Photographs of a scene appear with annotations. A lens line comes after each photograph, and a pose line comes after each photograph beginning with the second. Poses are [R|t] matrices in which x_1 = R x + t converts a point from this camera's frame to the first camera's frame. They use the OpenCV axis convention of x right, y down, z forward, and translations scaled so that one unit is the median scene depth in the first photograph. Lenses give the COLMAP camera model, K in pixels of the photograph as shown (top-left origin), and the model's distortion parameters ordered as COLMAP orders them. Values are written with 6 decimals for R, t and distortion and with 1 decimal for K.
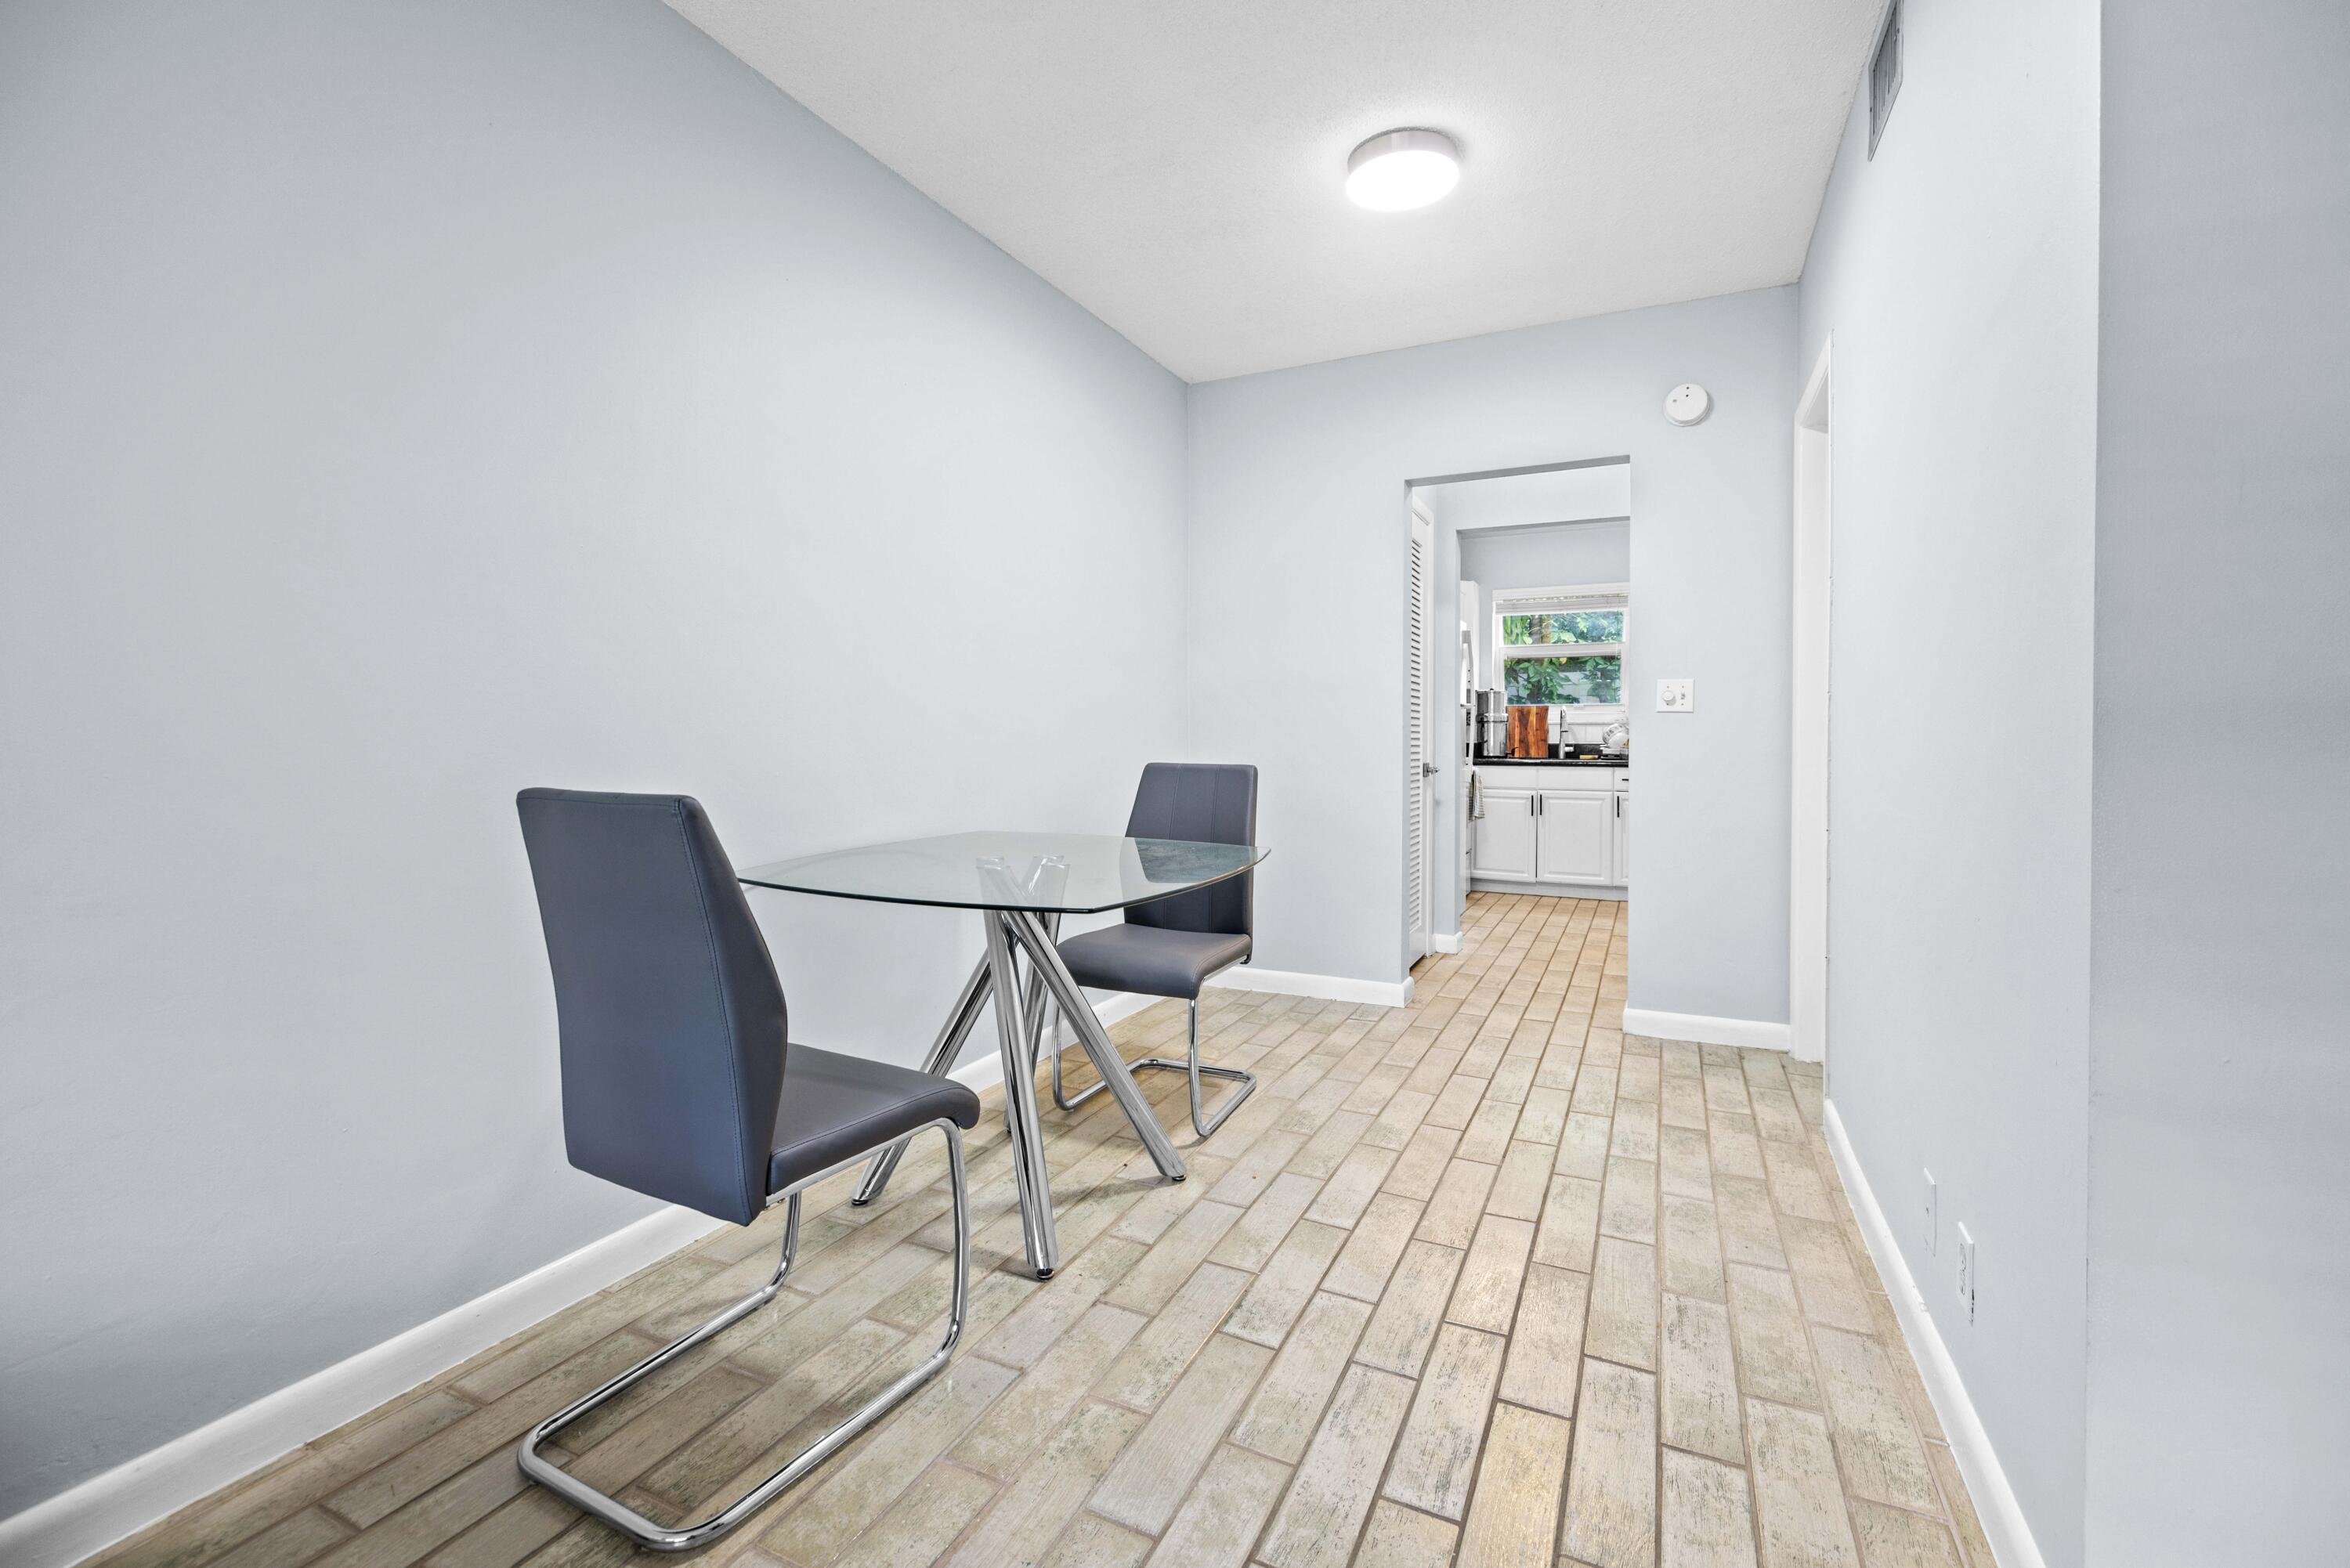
lens RADIAL K [[1023.1, 0, 1172.1], [0, 1023.1, 743.7], [0, 0, 1]] dist [-0.000495, -0.000078]
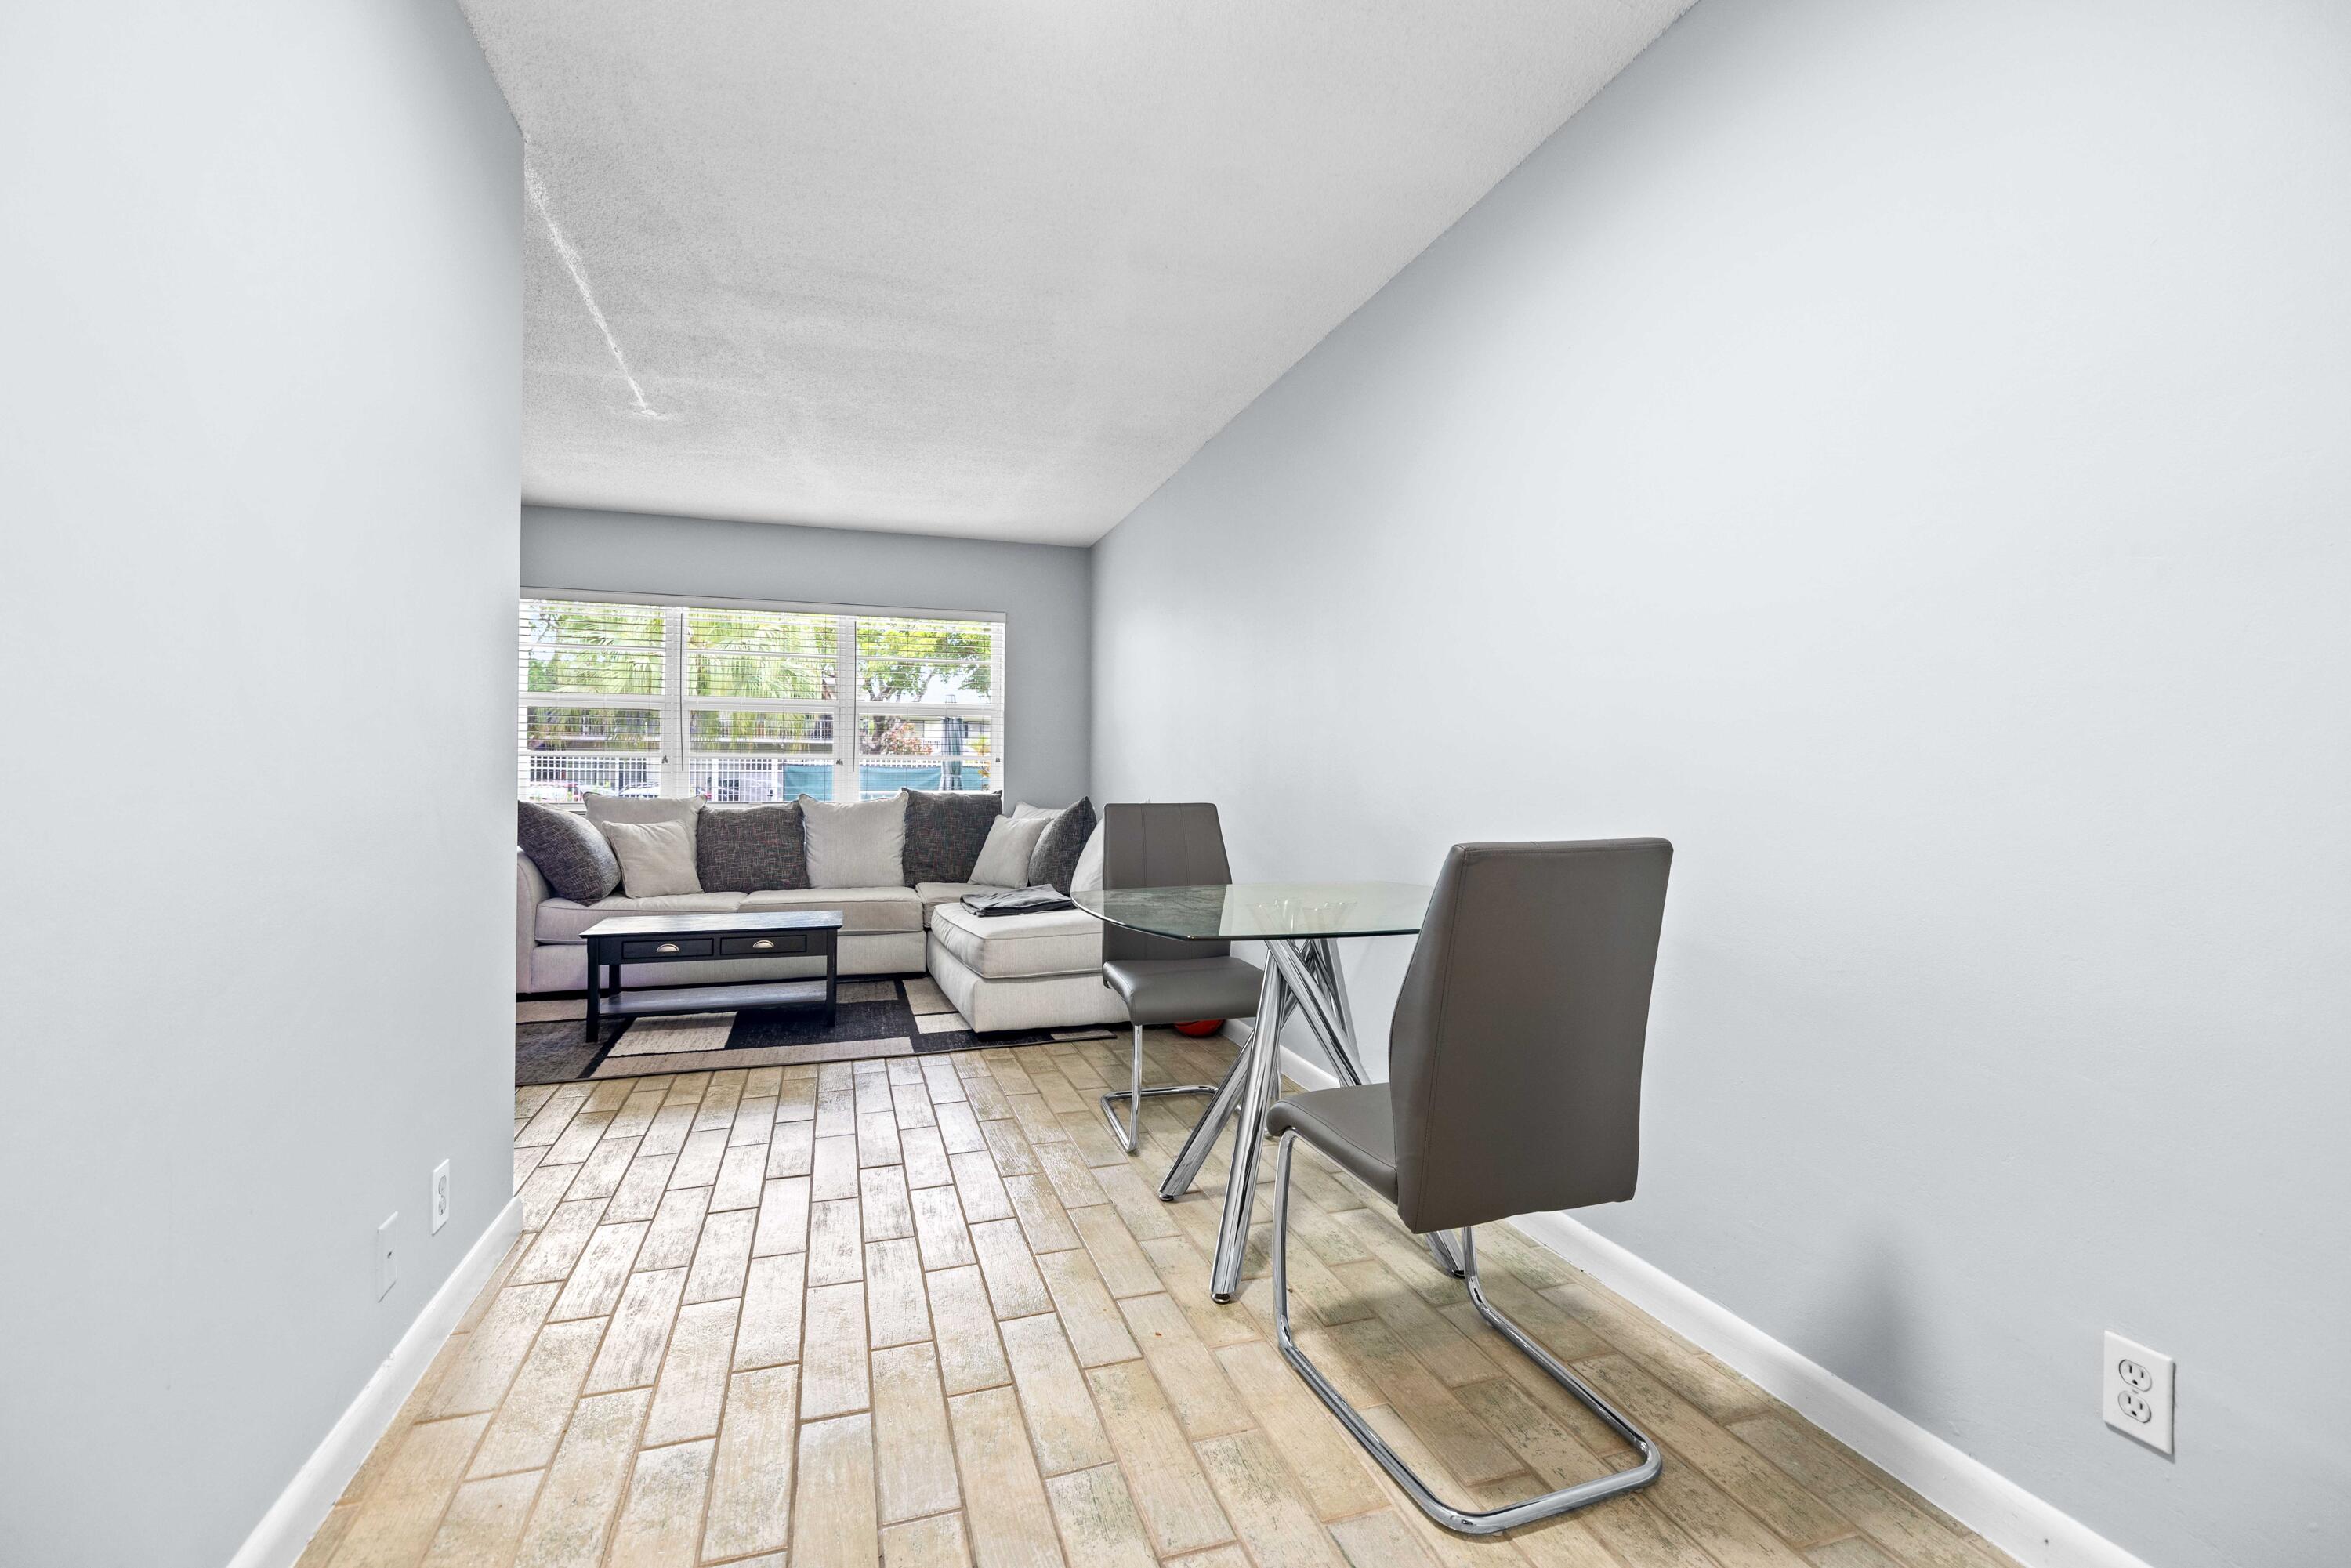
lens RADIAL K [[1017.8, 0, 1175.5], [0, 1017.8, 784.0], [0, 0, 1]] dist [0.000246, -0.000099]
pose [[-0.718693, -0.003513, -0.695319, 0.823732], [-0.006959, 0.999973, 0.002141, -0.004865], [0.695293, 0.006377, -0.718698, 2.092227]]
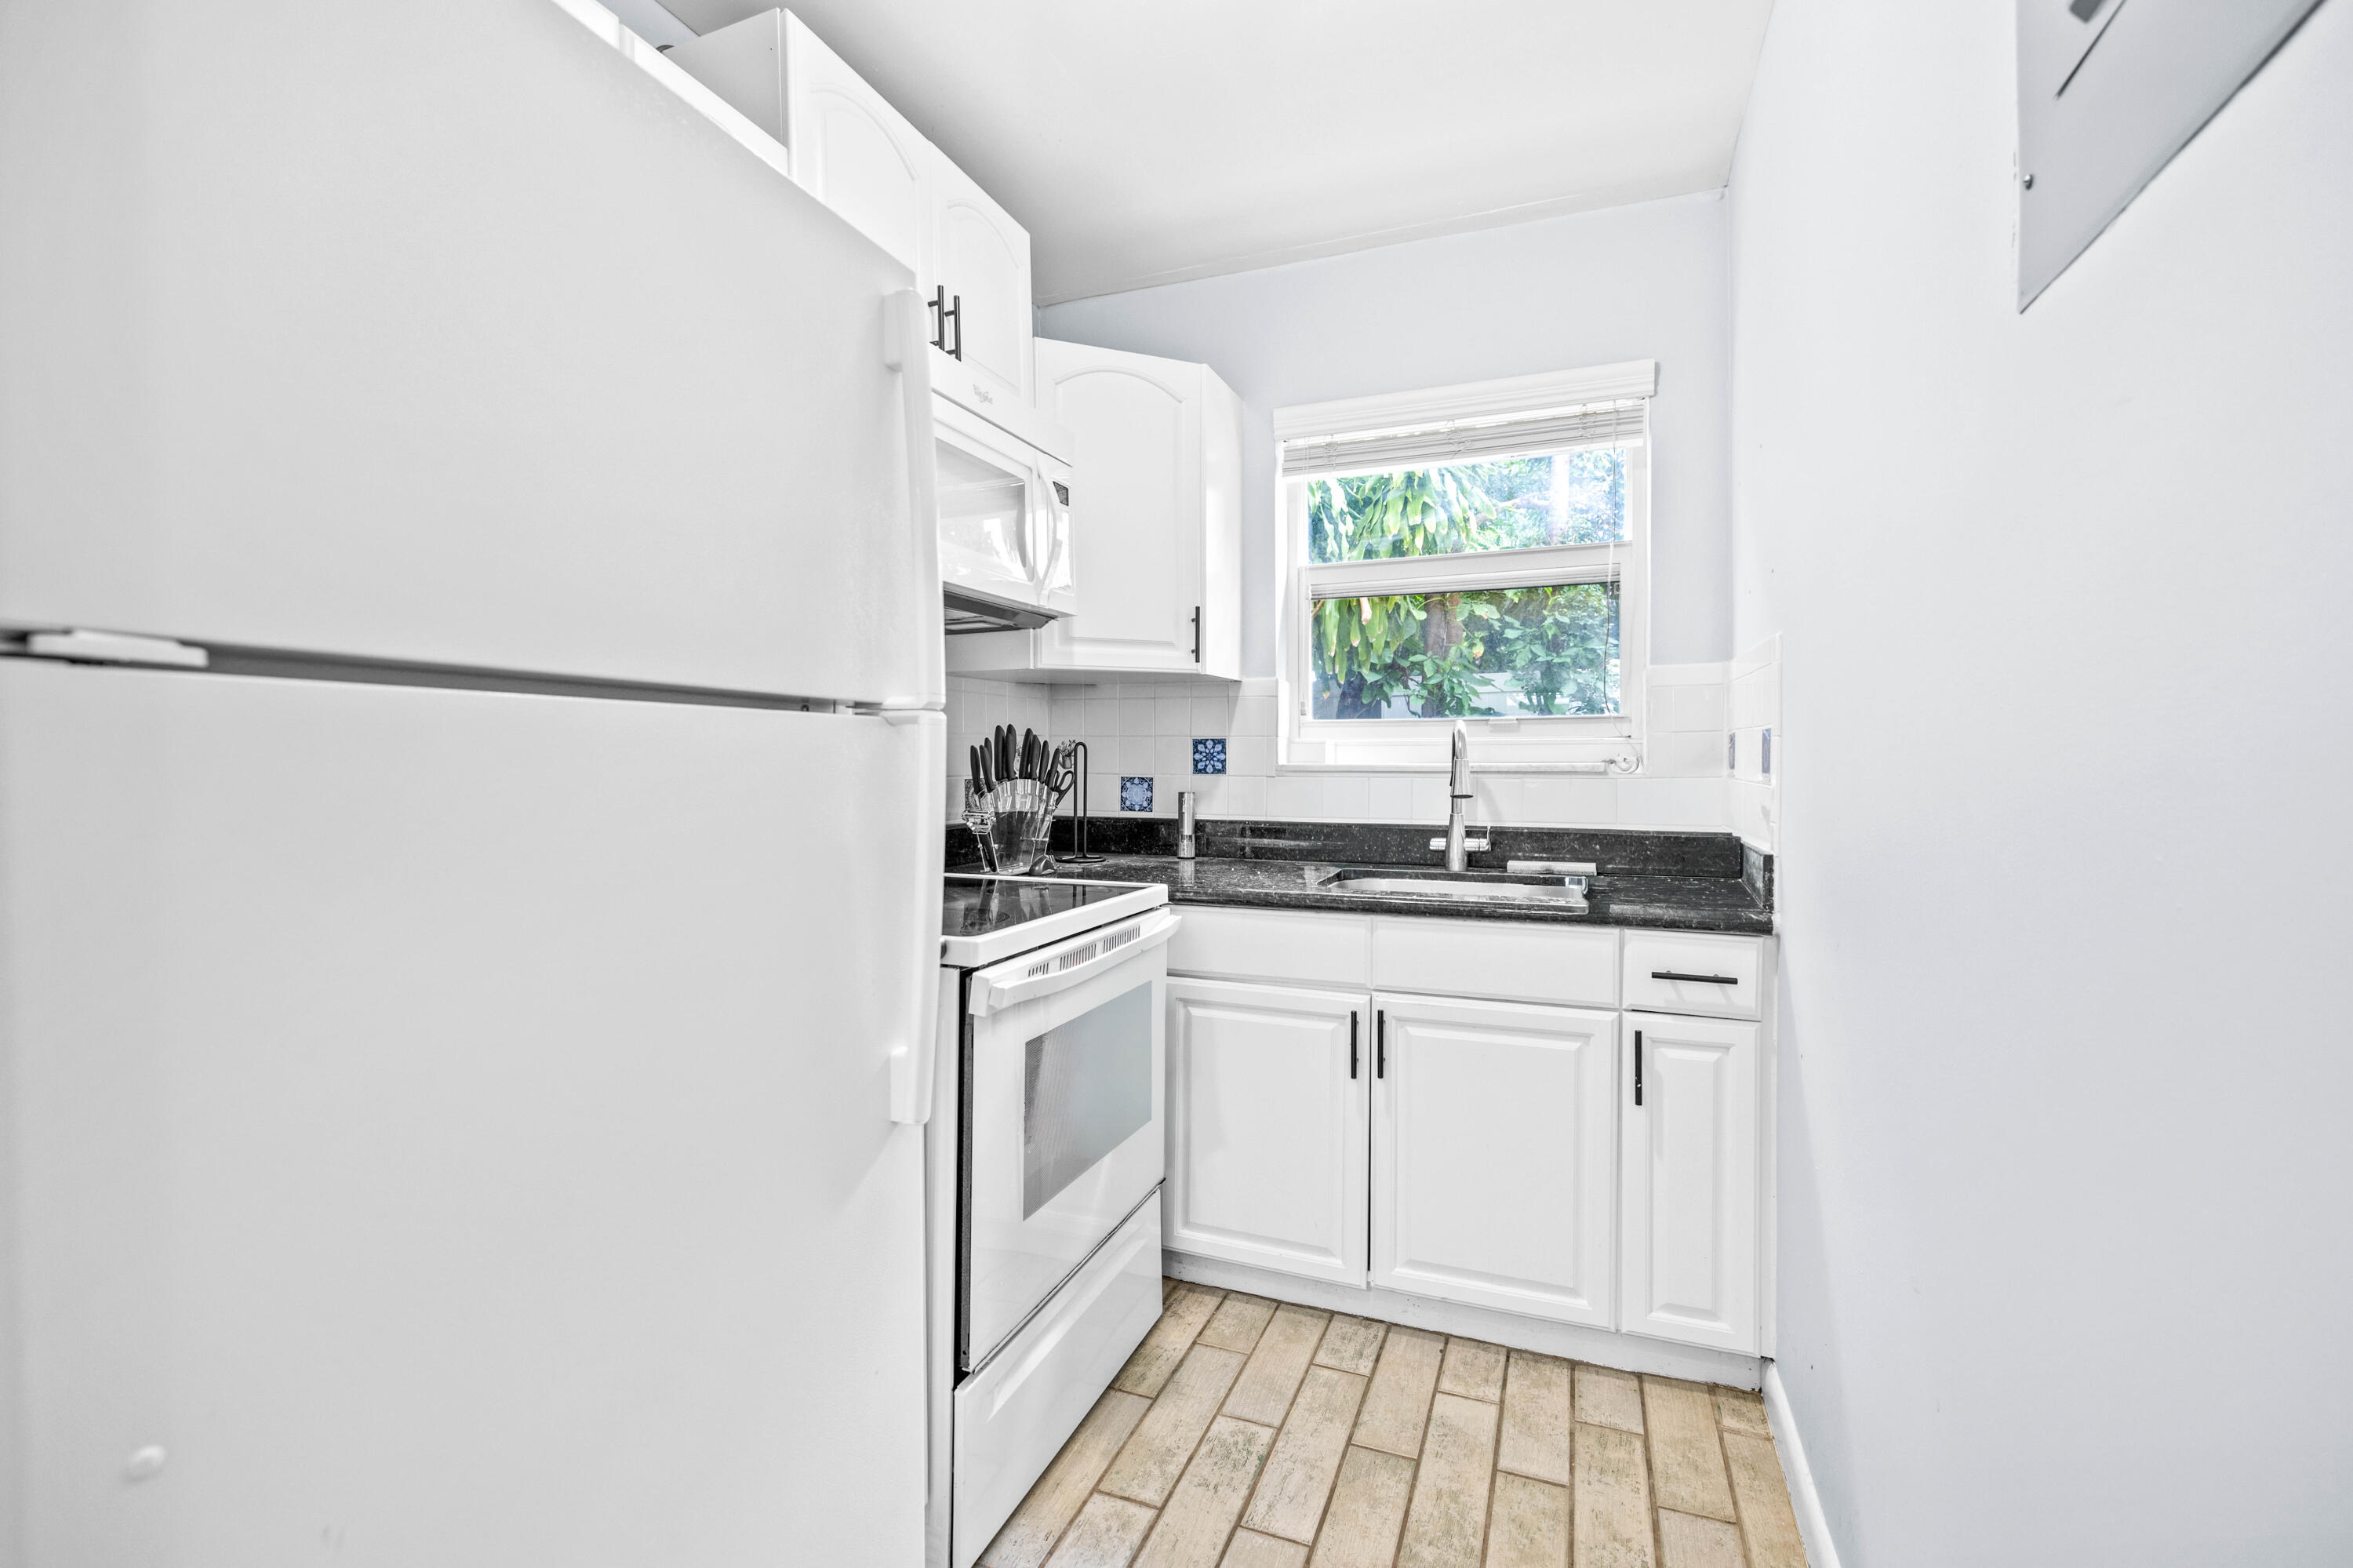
lens RADIAL K [[1018.7, 0, 1176.5], [0, 1018.7, 784.0], [0, 0, 1]] dist [0.000246, -0.000099]
pose [[0.998202, -0.008427, 0.059352, 0.018679], [0.007734, 0.999899, 0.011898, -0.001403], [-0.059446, -0.011418, 0.998166, 0.046434]]
